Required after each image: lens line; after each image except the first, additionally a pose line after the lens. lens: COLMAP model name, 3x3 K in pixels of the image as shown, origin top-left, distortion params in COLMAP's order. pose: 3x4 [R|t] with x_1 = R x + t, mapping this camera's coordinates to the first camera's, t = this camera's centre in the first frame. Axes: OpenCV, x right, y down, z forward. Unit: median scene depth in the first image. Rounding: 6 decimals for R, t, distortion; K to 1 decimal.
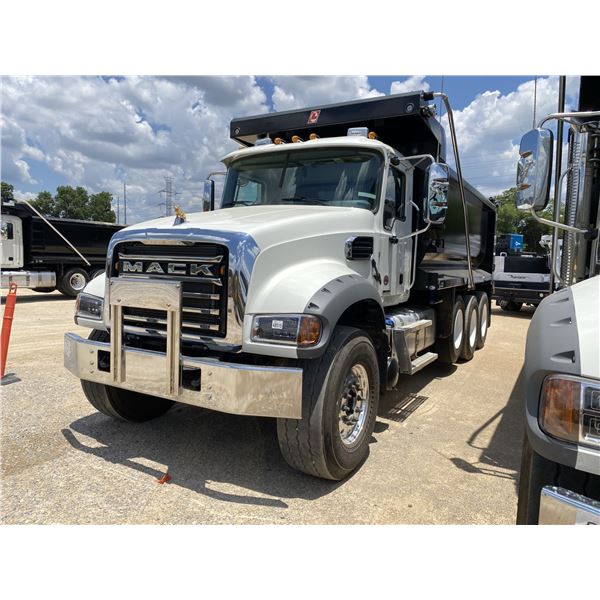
lens RADIAL K [[467.4, 0, 306.2], [0, 467.4, 299.6], [0, 0, 1]] dist [0.034068, 0.009252]
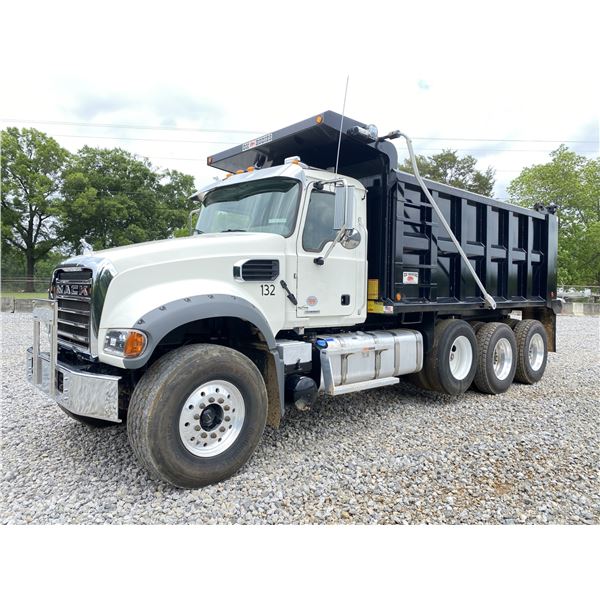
lens RADIAL K [[467.4, 0, 298.9], [0, 467.4, 295.1], [0, 0, 1]] dist [0.034068, 0.009252]
pose [[0.941761, -0.007890, -0.336191, 0.547542], [-0.013722, 0.997991, -0.061860, 0.009513], [0.336003, 0.062870, 0.939760, 0.042914]]
